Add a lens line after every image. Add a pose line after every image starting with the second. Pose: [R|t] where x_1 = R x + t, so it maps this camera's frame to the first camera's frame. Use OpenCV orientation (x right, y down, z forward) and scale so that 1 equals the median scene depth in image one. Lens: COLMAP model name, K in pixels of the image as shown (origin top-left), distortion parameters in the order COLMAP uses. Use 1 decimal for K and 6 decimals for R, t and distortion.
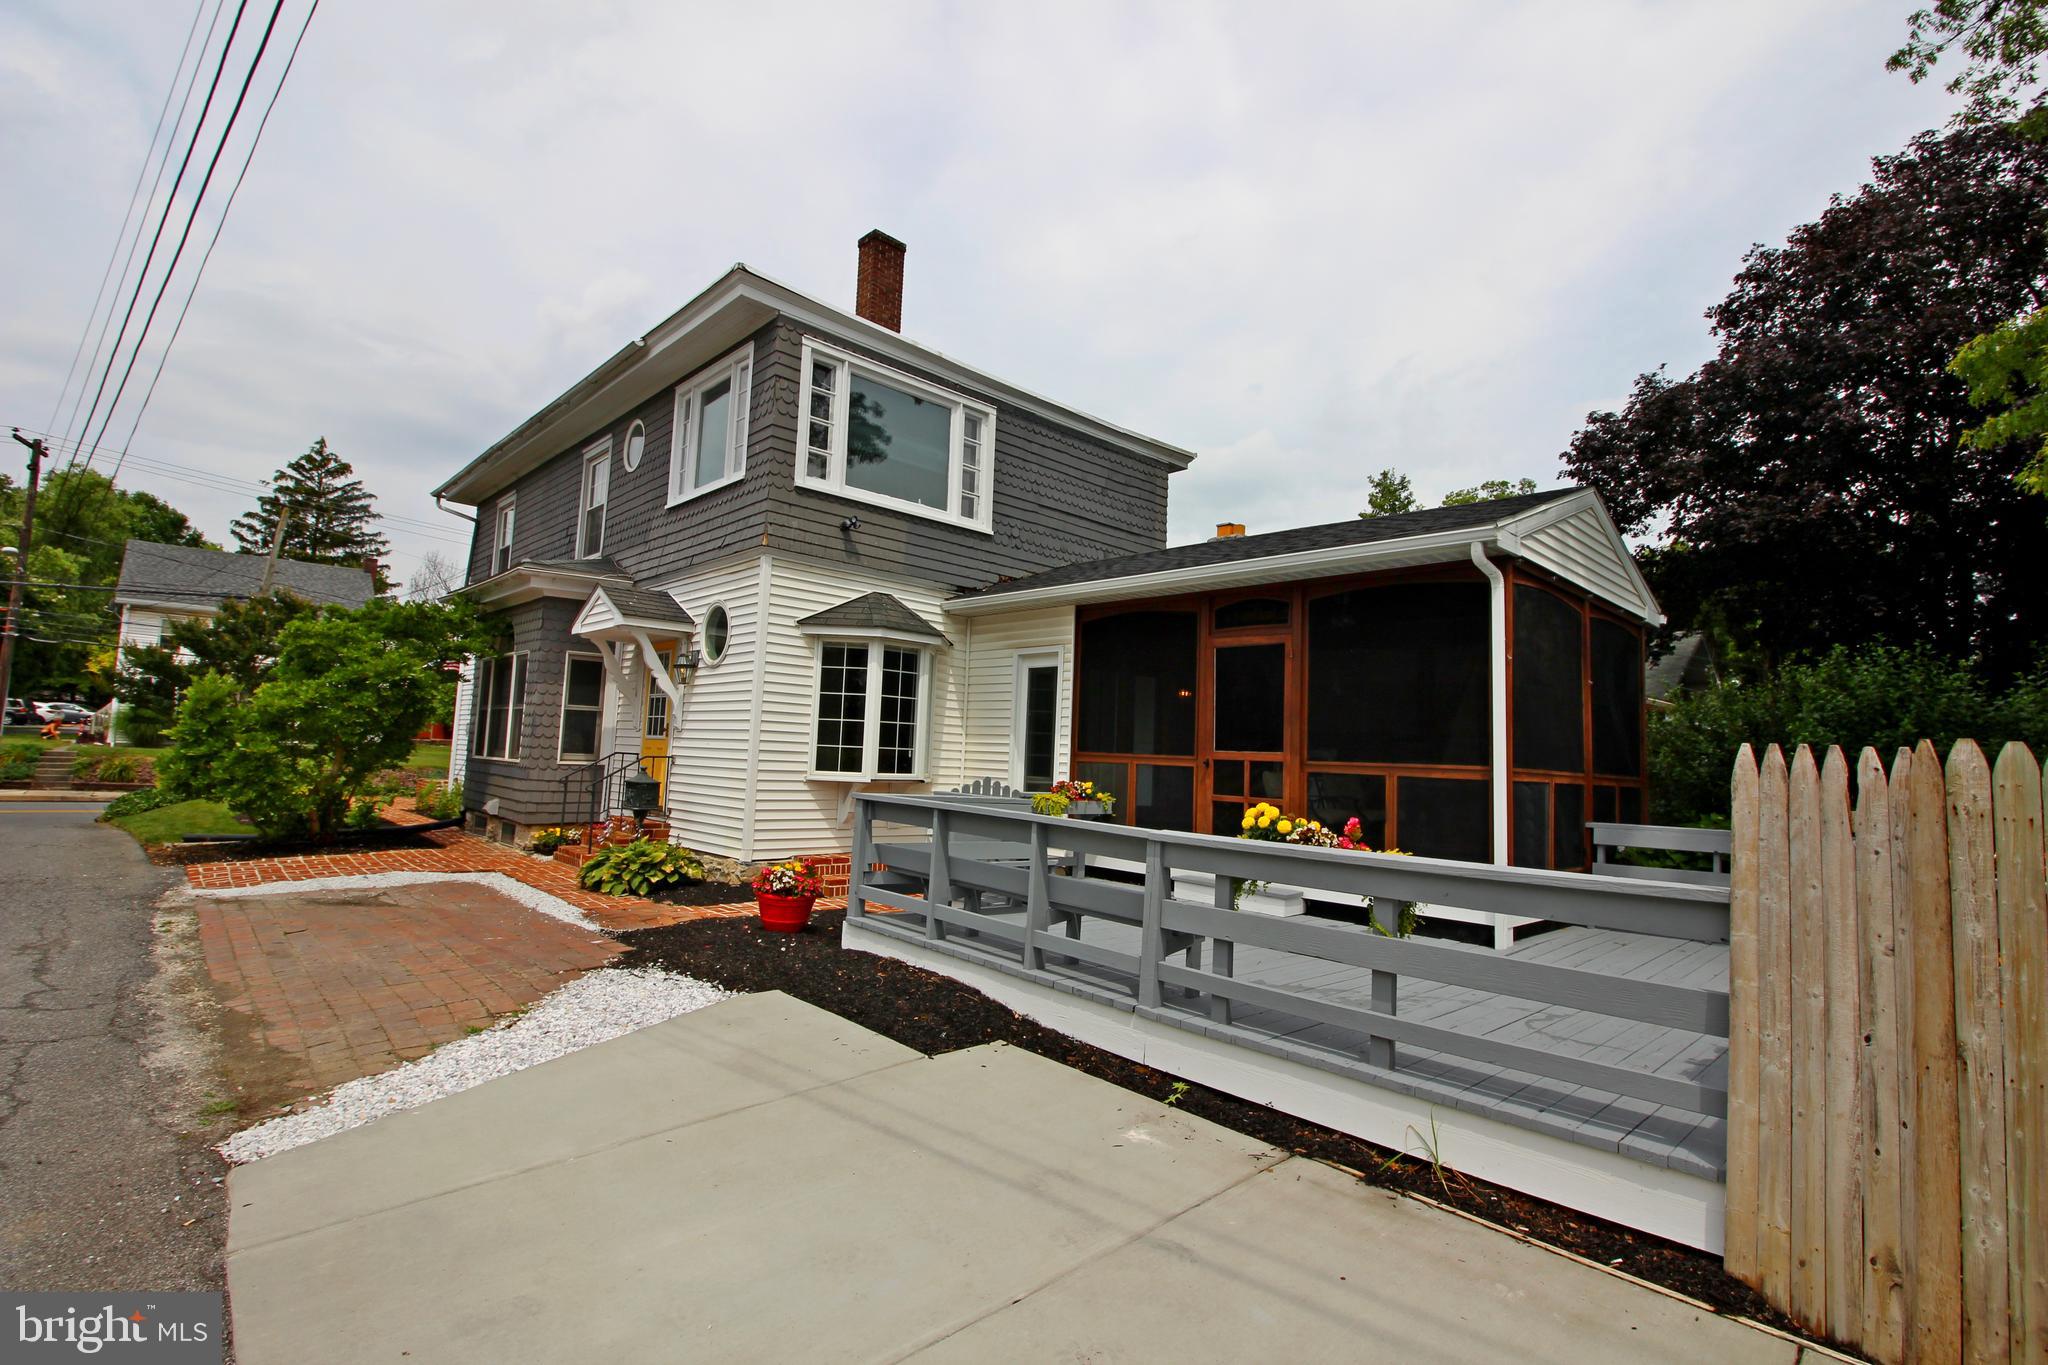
lens RADIAL K [[941.4, 0, 1024.0], [0, 941.4, 682.5], [0, 0, 1]] dist [0.009765, -0.020569]
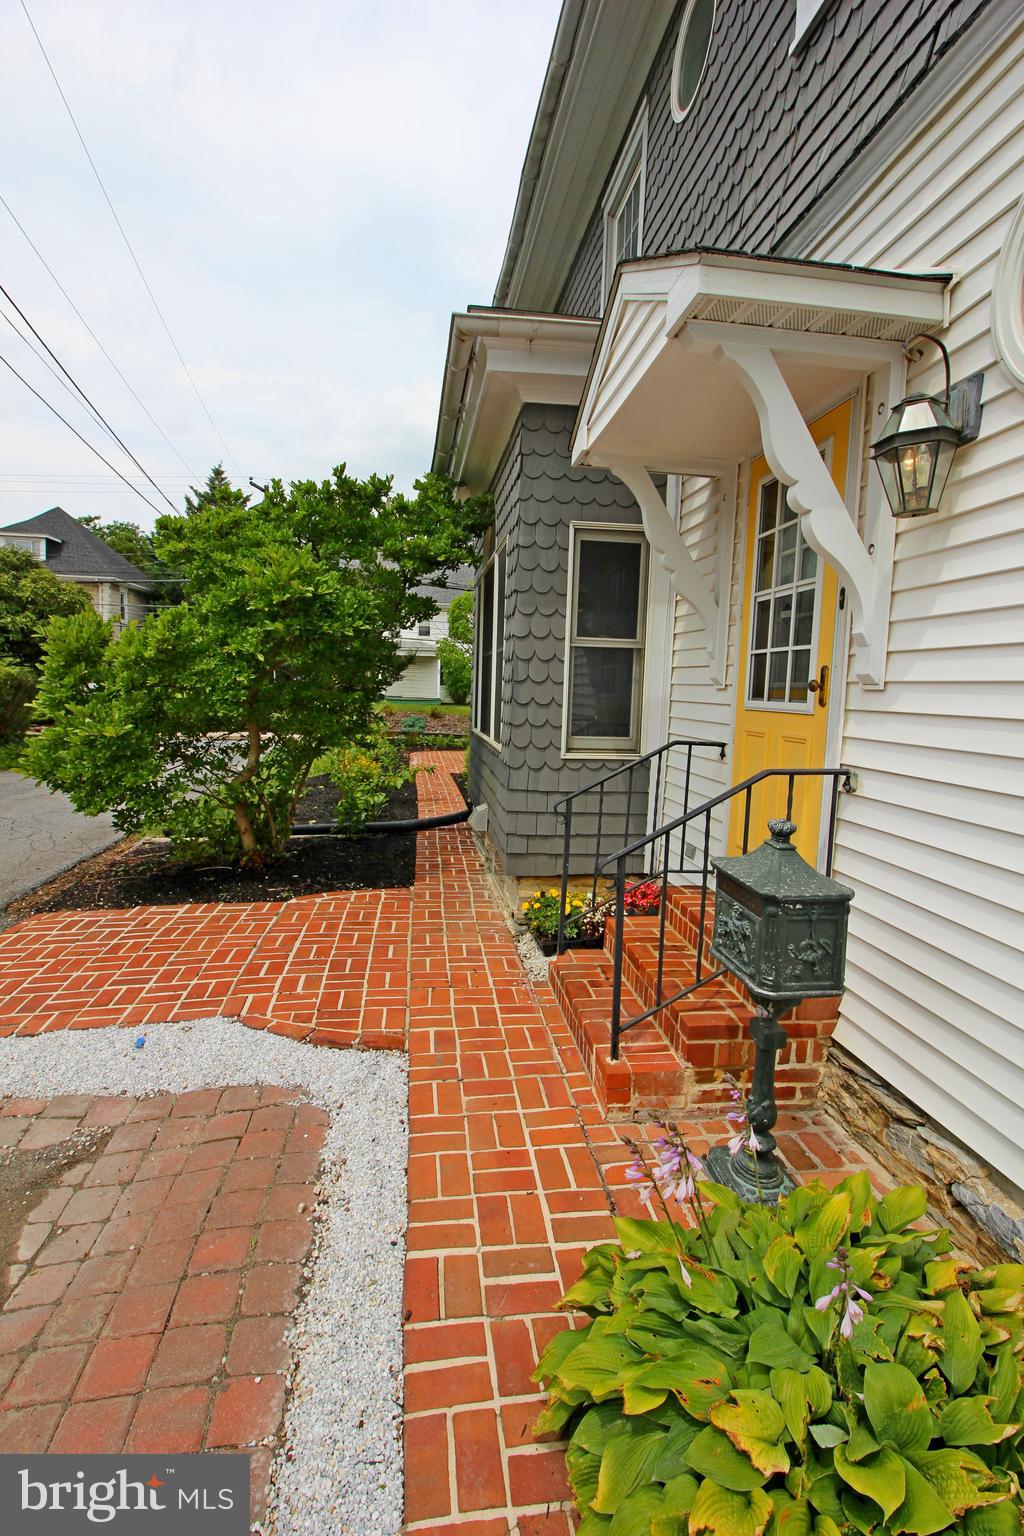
lens RADIAL K [[706.0, 0, 512.0], [0, 706.0, 768.0], [0, 0, 1]] dist [0.009765, -0.020569]
pose [[0.816761, 0.048604, -0.574925, -0.307767], [0.047135, 0.987494, 0.150445, 0.034836], [0.575047, -0.149977, 0.804256, 0.696969]]
